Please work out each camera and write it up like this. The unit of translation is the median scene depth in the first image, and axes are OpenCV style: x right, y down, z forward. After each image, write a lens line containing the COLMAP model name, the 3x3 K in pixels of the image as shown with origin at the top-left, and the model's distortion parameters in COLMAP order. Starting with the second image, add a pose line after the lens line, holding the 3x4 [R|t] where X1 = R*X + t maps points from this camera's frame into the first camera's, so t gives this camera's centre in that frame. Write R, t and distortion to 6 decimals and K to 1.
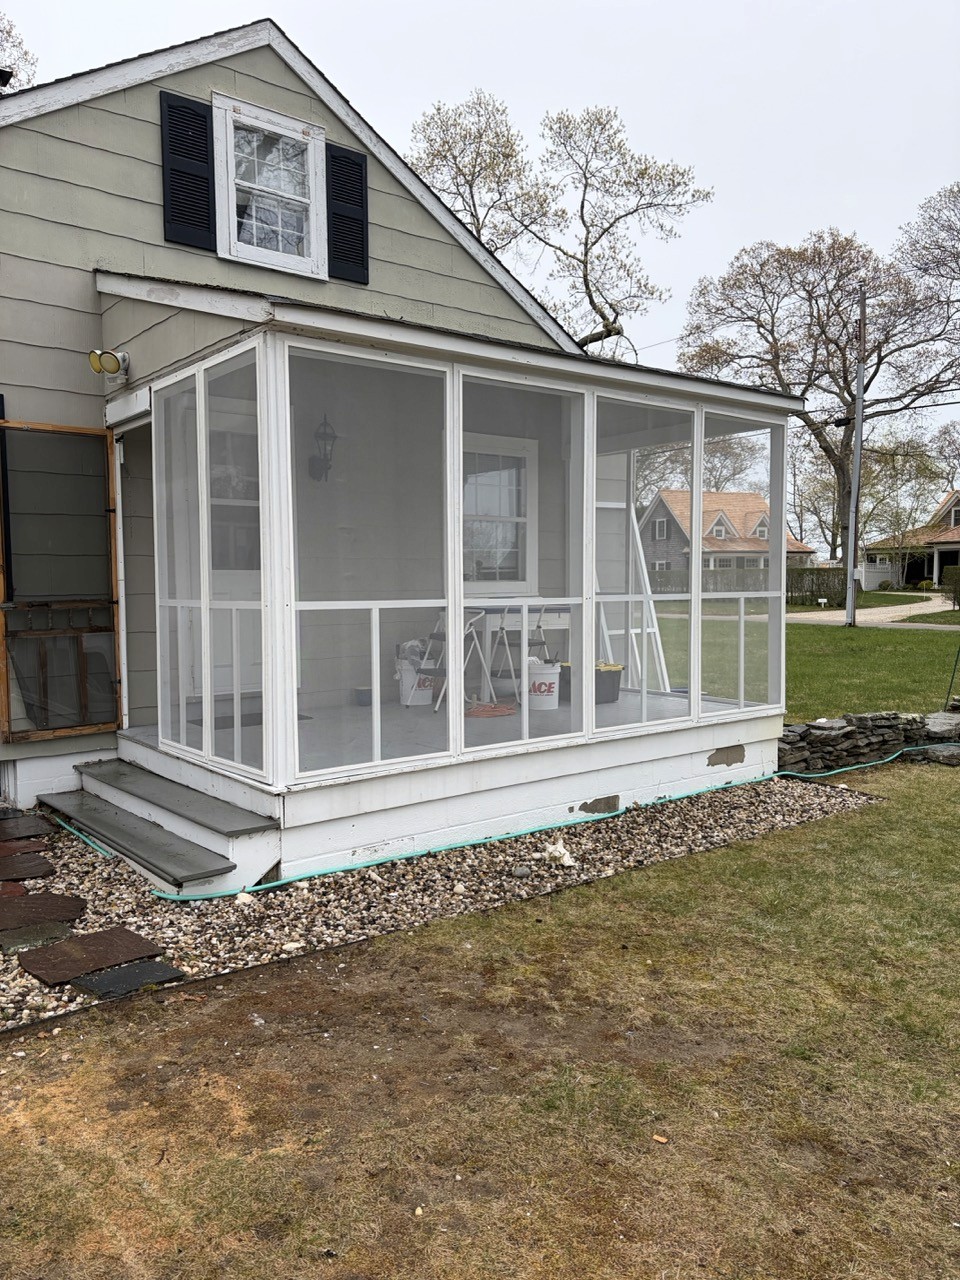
lens RADIAL K [[970.0, 0, 463.3], [0, 970.0, 640.6], [0, 0, 1]] dist [-0.010164, 0.066002]
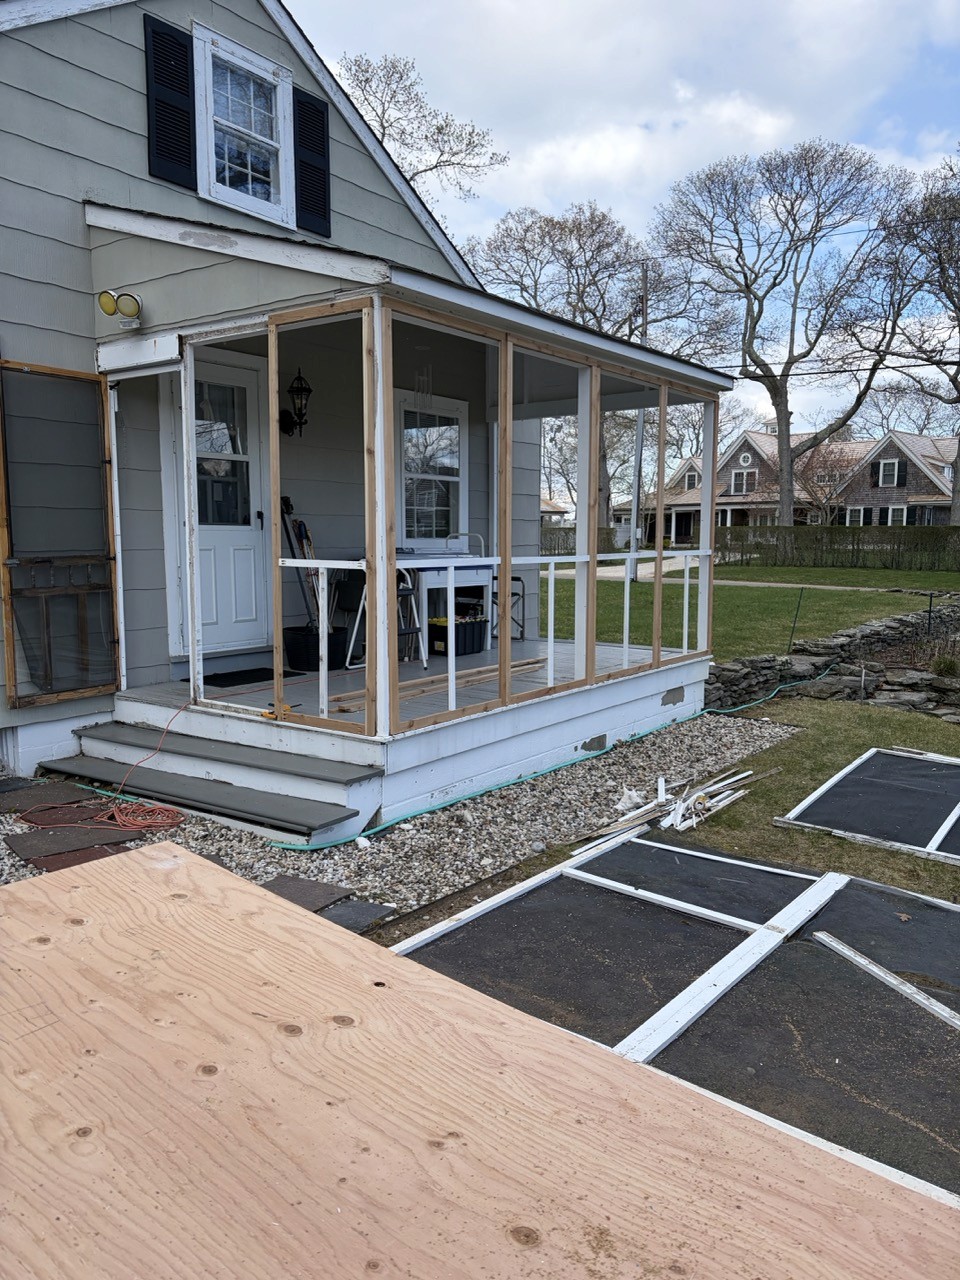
lens RADIAL K [[973.3, 0, 479.6], [0, 973.3, 654.3], [0, 0, 1]] dist [0.000781, -0.000253]
pose [[0.961503, -0.024156, 0.273732, -0.244817], [0.007986, 0.998164, 0.060033, 0.000027], [-0.274680, -0.055536, 0.959931, -0.022372]]
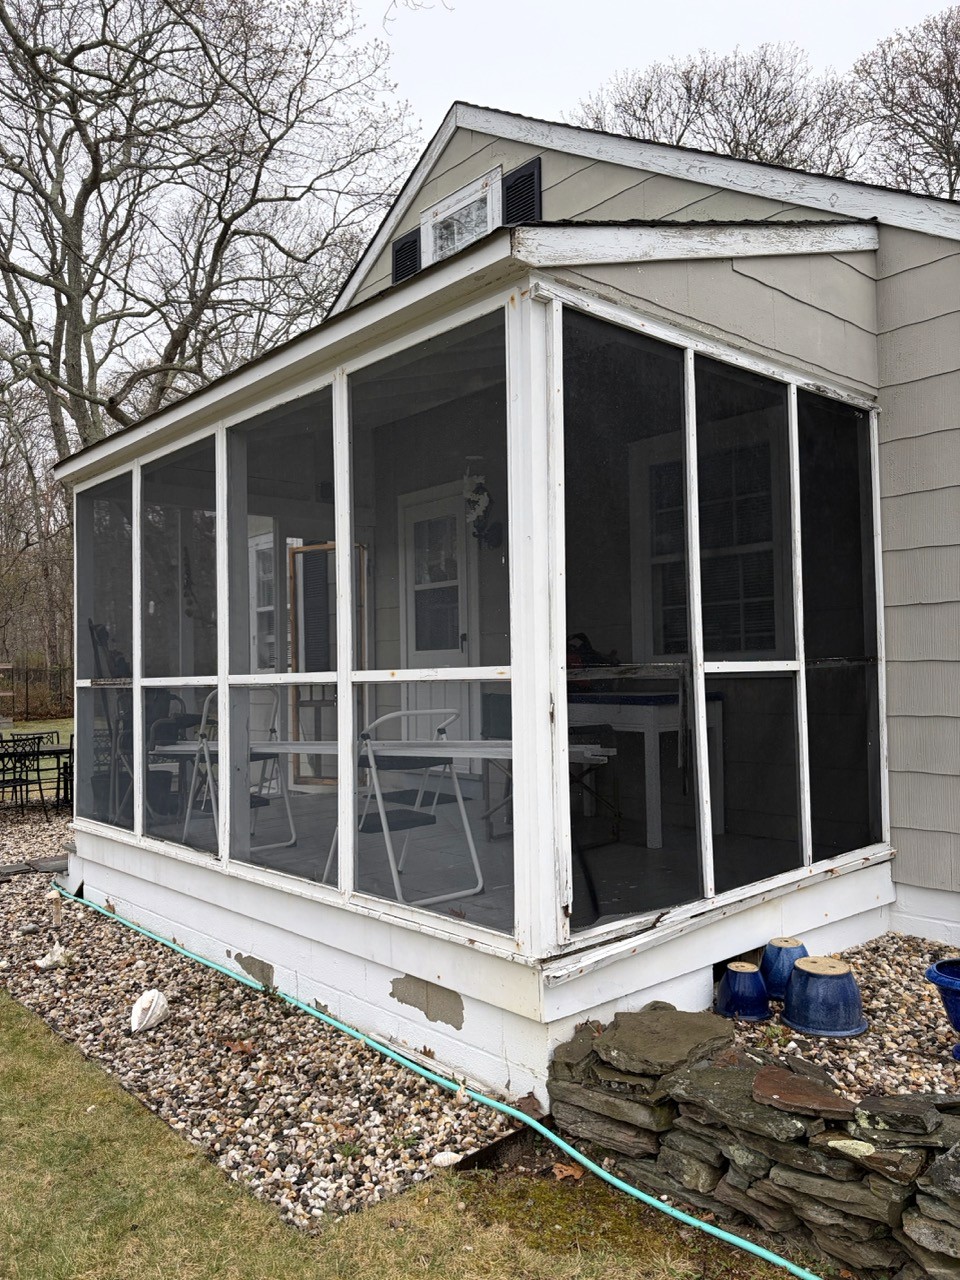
lens RADIAL K [[970.0, 0, 463.3], [0, 970.0, 640.6], [0, 0, 1]] dist [-0.010164, 0.066002]
pose [[0.042983, -0.025837, -0.998742, 0.759353], [-0.041895, 0.998740, -0.027640, -0.054756], [0.998197, 0.043030, 0.041846, 0.952879]]
